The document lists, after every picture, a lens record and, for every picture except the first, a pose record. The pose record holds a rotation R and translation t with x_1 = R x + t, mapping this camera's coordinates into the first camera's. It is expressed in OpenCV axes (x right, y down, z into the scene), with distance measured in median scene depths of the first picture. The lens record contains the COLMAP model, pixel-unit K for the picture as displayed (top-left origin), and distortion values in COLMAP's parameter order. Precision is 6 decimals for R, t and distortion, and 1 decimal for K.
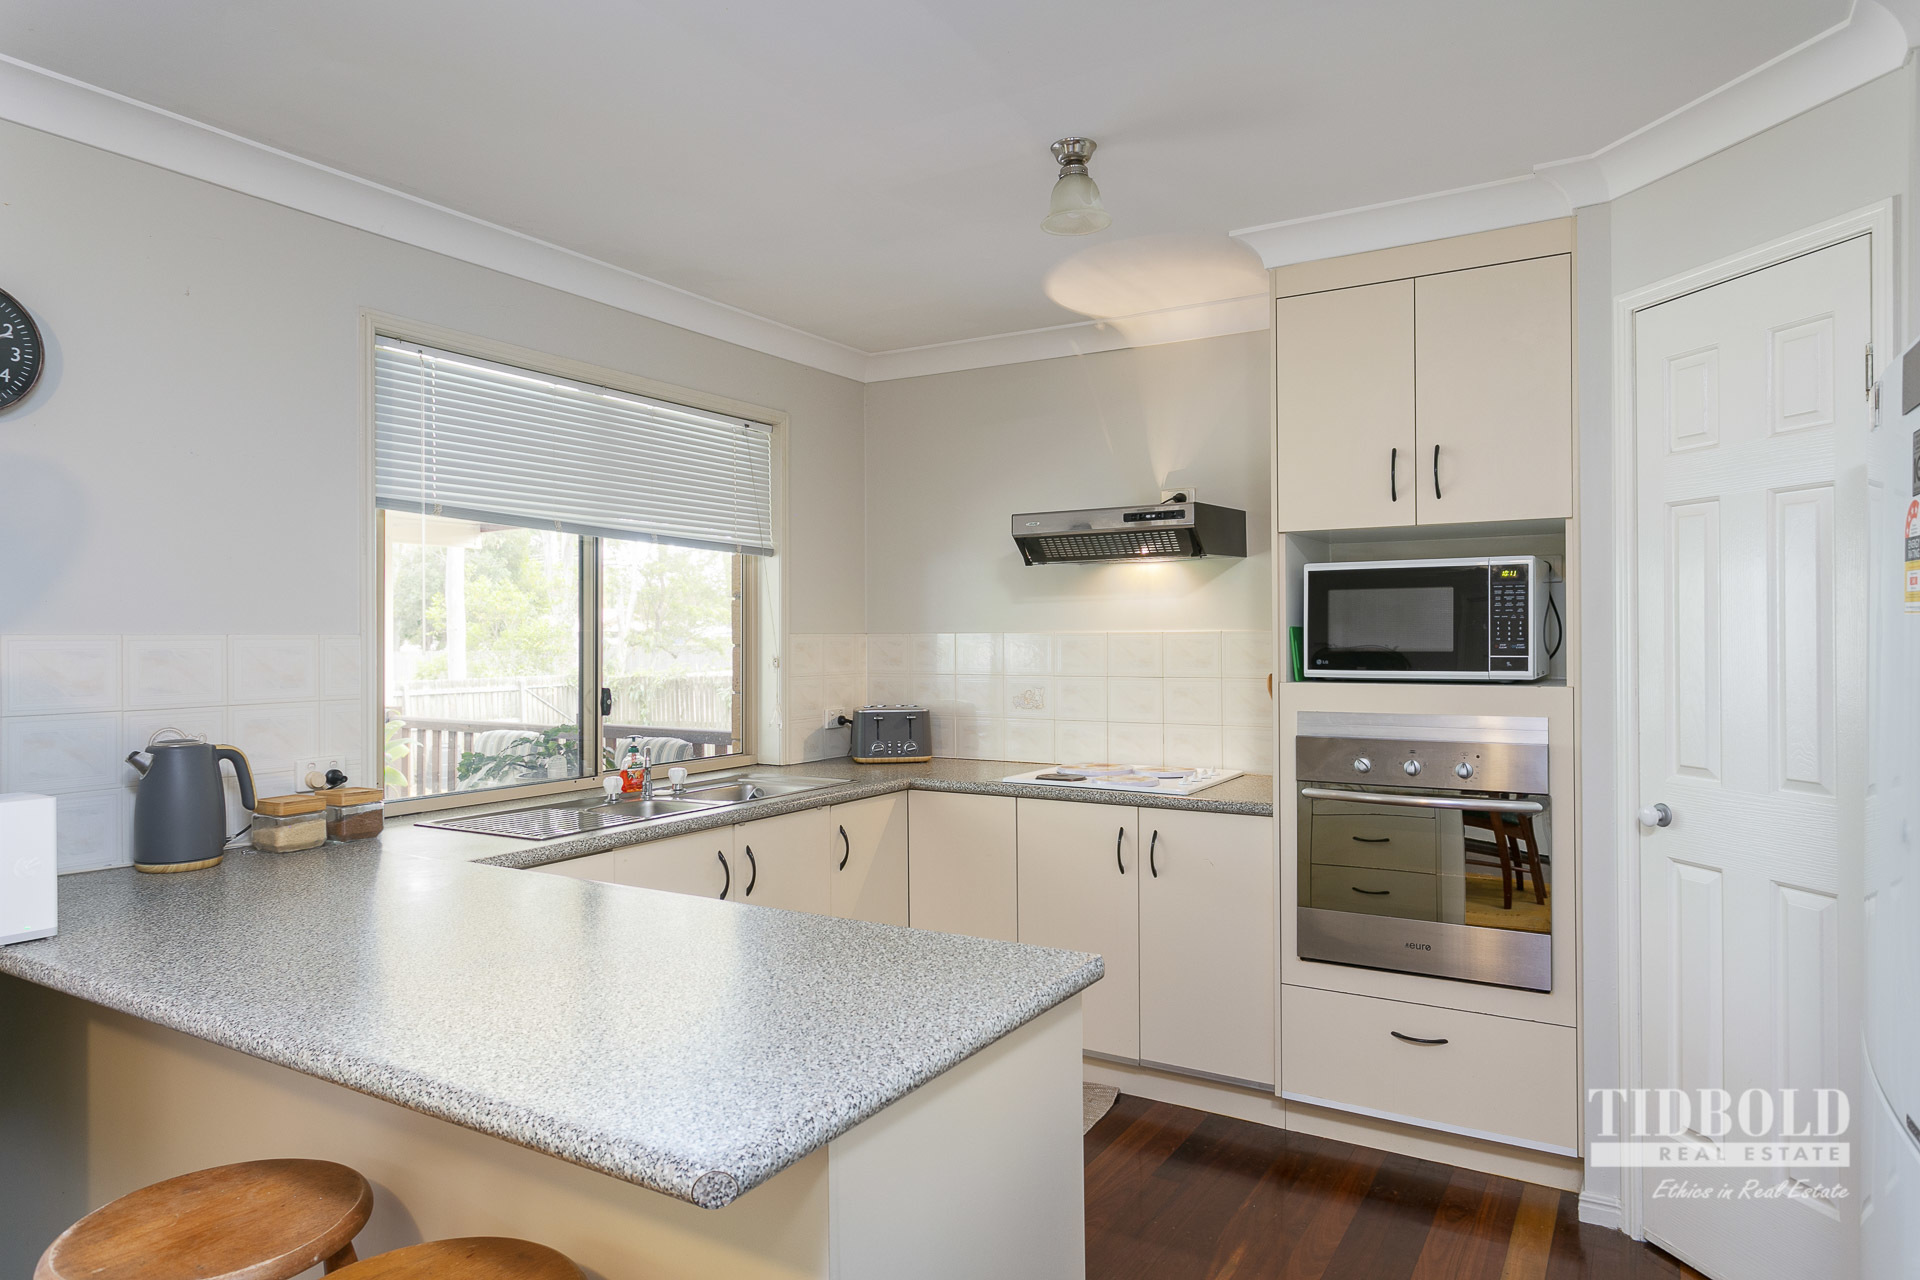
lens RADIAL K [[1189.8, 0, 959.6], [0, 1189.8, 639.2], [0, 0, 1]] dist [-0.007552, 0.000850]
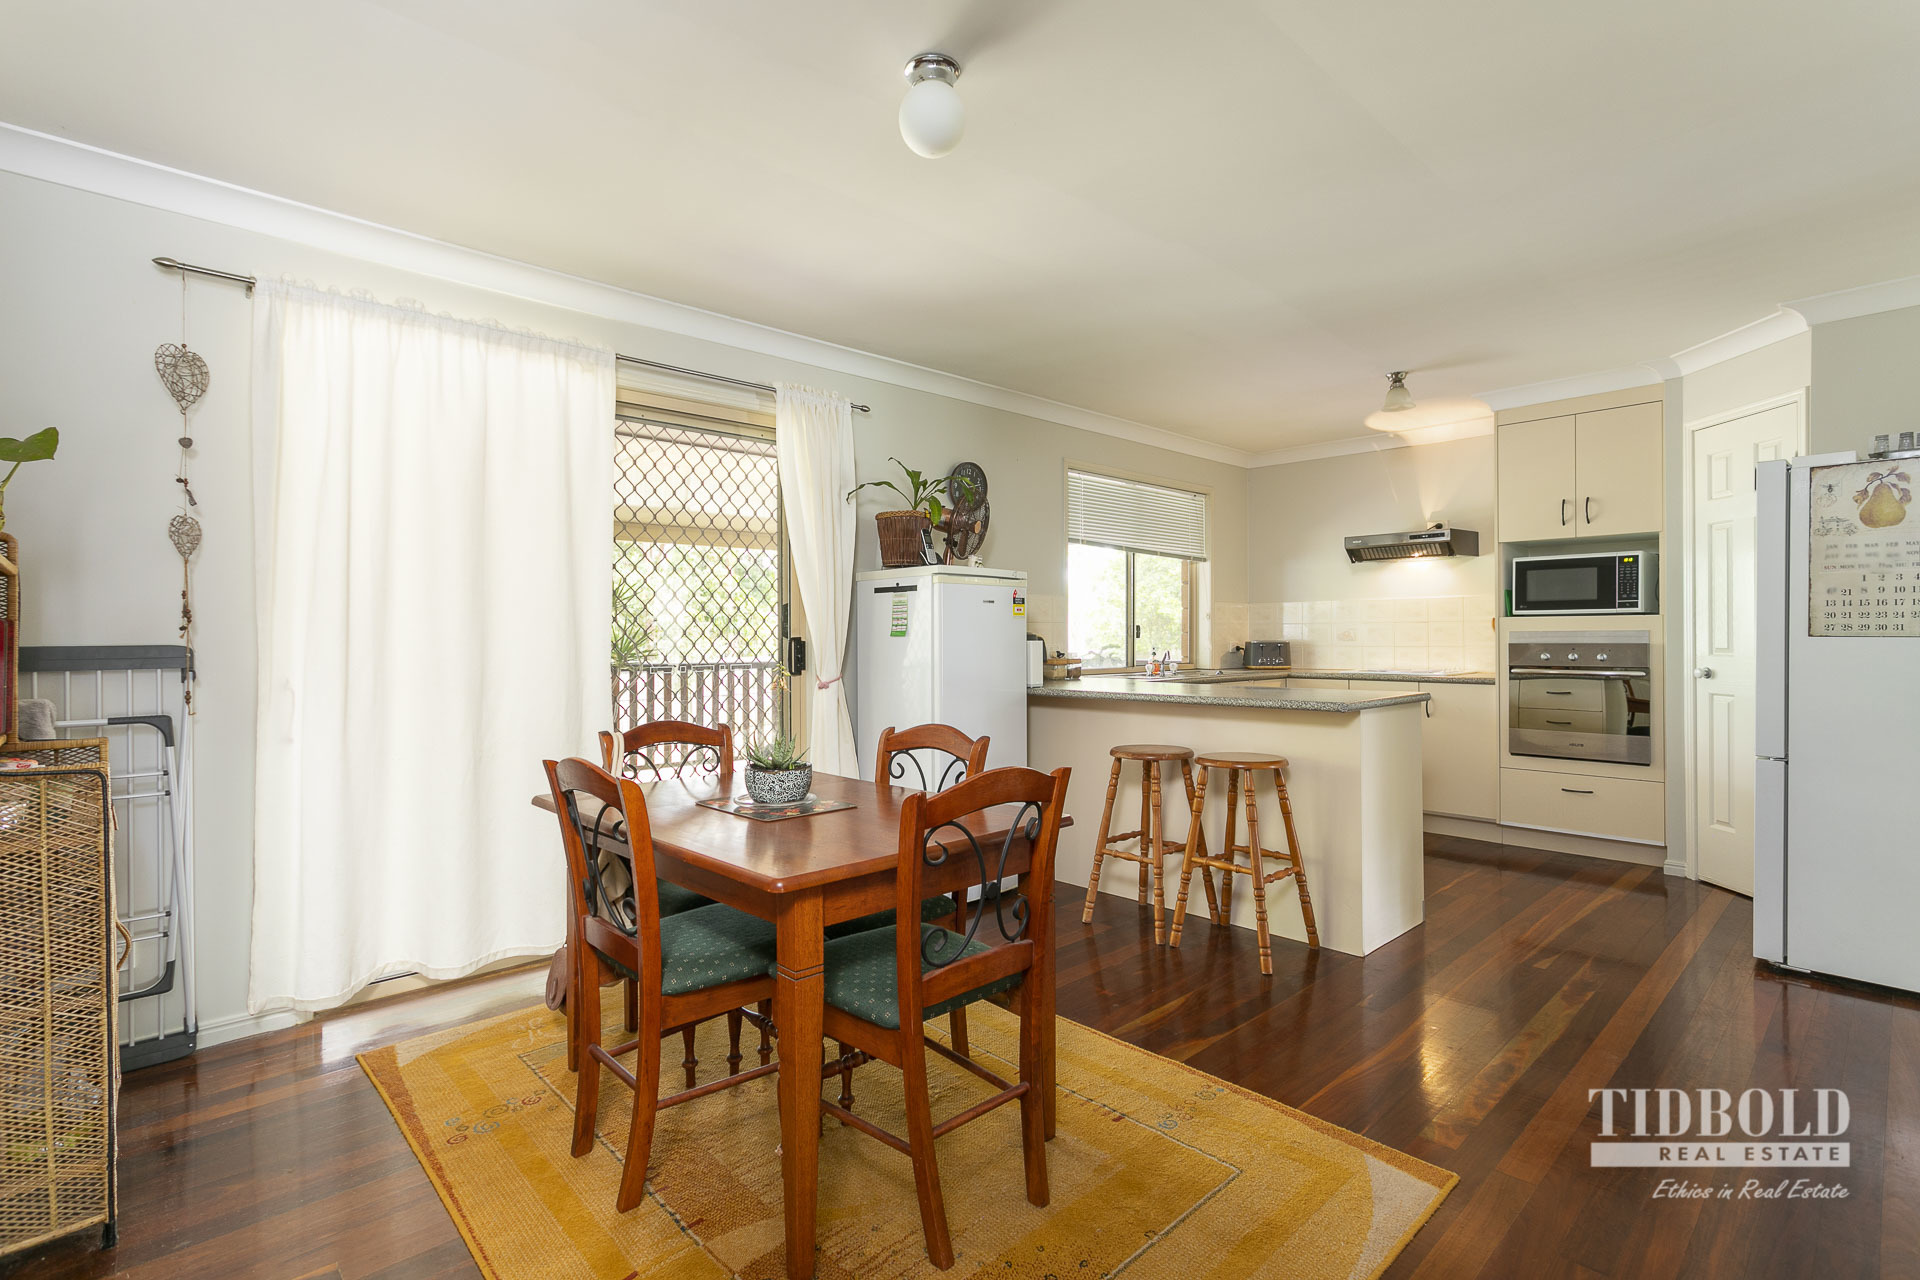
lens RADIAL K [[895.5, 0, 959.6], [0, 895.5, 635.0], [0, 0, 1]] dist [0.004475, 0.000520]
pose [[0.961391, 0.002487, -0.275176, -0.184827], [-0.002184, 0.999997, 0.001407, 0.064662], [0.275178, -0.000752, 0.961393, -0.689472]]
